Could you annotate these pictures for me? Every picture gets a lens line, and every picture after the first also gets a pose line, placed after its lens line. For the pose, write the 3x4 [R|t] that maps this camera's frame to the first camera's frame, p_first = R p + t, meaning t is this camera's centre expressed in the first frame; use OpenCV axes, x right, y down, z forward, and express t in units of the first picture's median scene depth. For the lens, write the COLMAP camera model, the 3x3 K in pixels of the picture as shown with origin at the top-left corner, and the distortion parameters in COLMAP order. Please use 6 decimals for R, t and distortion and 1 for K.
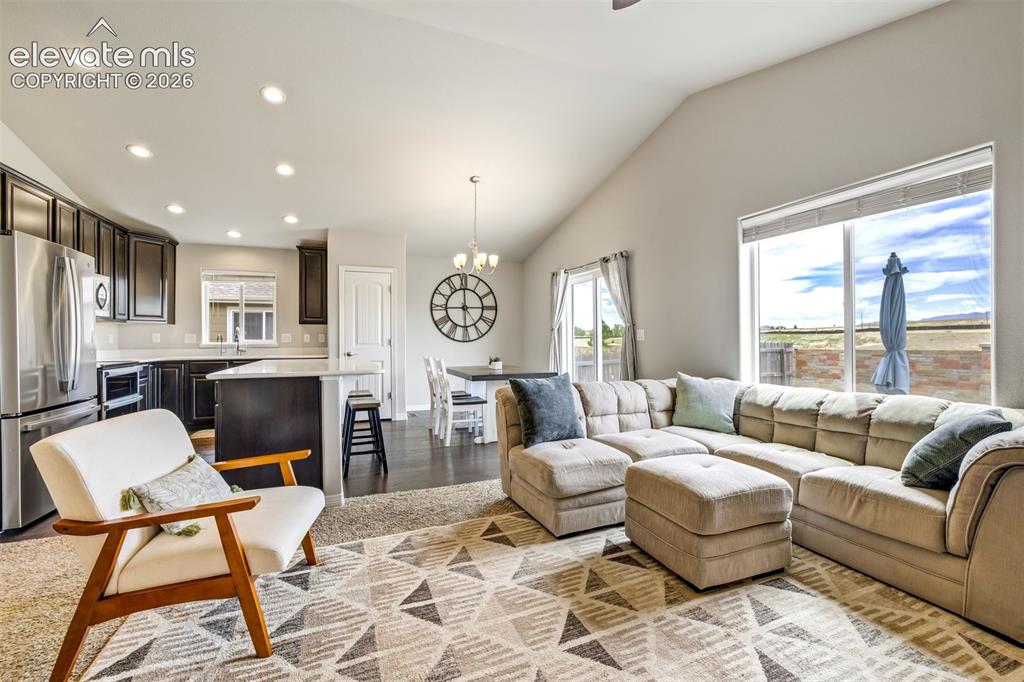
lens RADIAL K [[442.2, 0, 513.4], [0, 442.2, 335.8], [0, 0, 1]] dist [-0.014591, 0.005800]
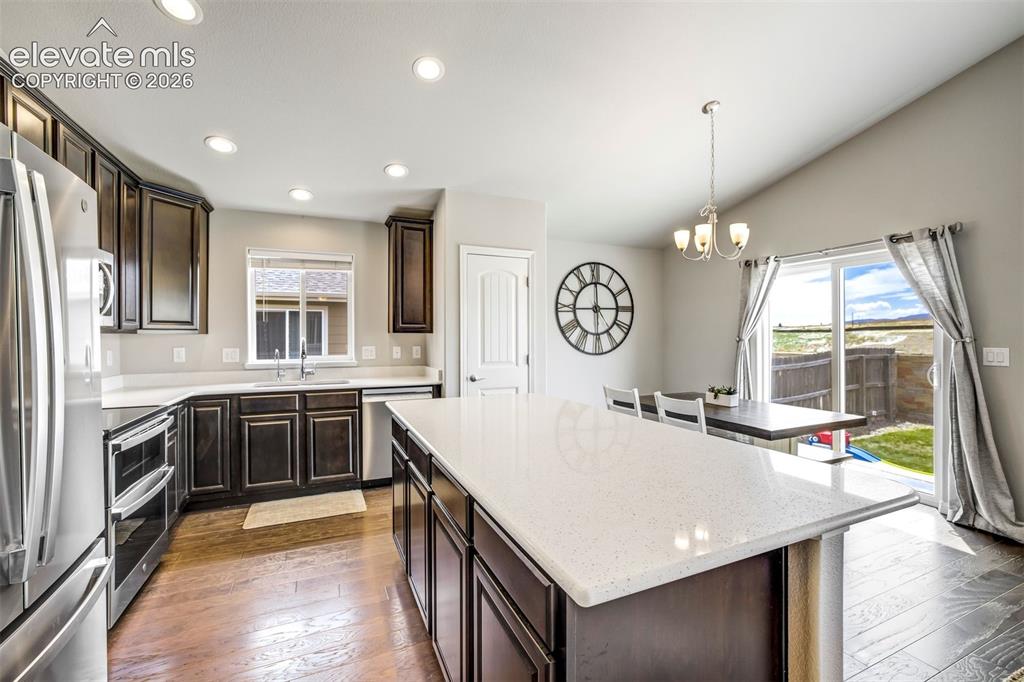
lens RADIAL K [[442.2, 0, 516.0], [0, 442.2, 332.0], [0, 0, 1]] dist [-0.014591, 0.005800]
pose [[0.999346, 0.002567, 0.036057, -0.310731], [-0.002481, 0.999994, -0.002426, -0.025670], [-0.036063, 0.002335, 0.999347, 0.308500]]
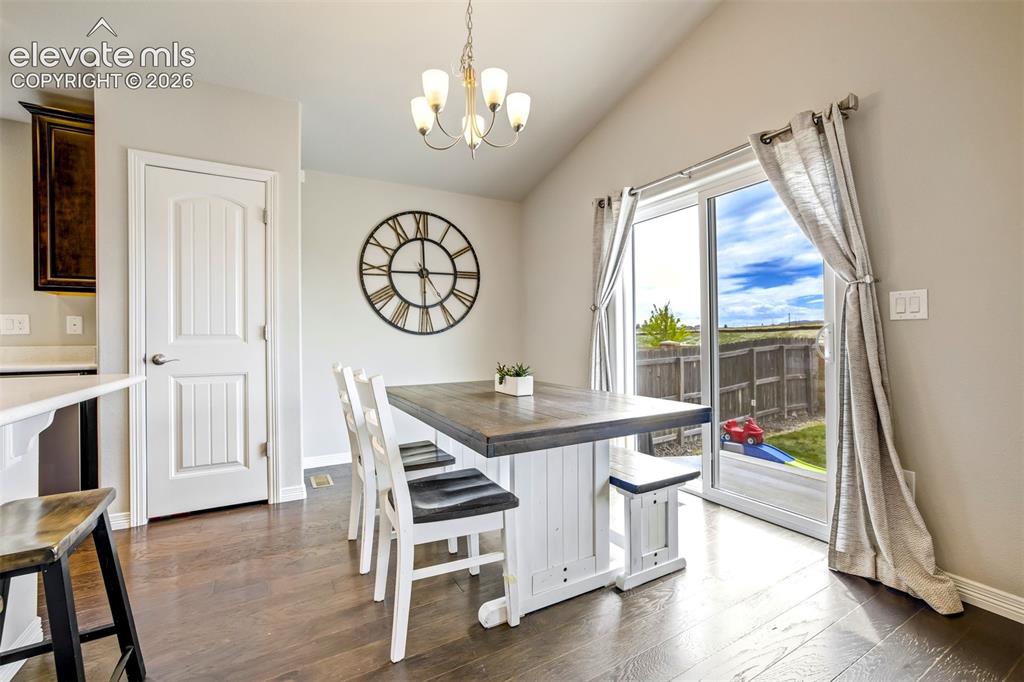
lens RADIAL K [[442.2, 0, 513.3], [0, 442.2, 336.3], [0, 0, 1]] dist [-0.014591, 0.005800]
pose [[0.992048, -0.003475, 0.125814, -0.078427], [0.003296, 0.999993, 0.001633, 0.017831], [-0.125818, -0.001205, 0.992053, 0.500546]]
